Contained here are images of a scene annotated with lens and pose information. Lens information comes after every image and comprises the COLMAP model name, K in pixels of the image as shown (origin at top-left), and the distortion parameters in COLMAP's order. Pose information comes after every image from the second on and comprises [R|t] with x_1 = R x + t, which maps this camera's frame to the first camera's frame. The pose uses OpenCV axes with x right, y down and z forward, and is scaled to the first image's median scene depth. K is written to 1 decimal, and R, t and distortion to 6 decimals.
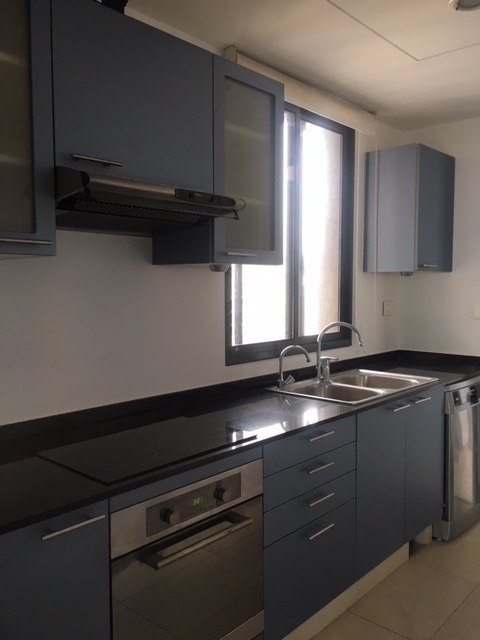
lens RADIAL K [[559.2, 0, 242.1], [0, 559.2, 319.7], [0, 0, 1]] dist [0.070237, -0.050014]
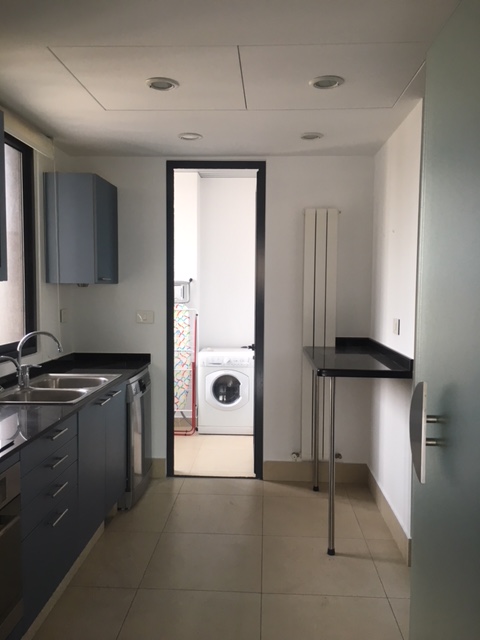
lens RADIAL K [[559.2, 0, 237.2], [0, 559.2, 321.5], [0, 0, 1]] dist [0.070237, -0.050014]
pose [[0.780049, -0.031370, 0.624931, -0.189702], [0.027990, 0.999492, 0.015236, -0.018660], [-0.625092, 0.005607, 0.780531, -0.078115]]
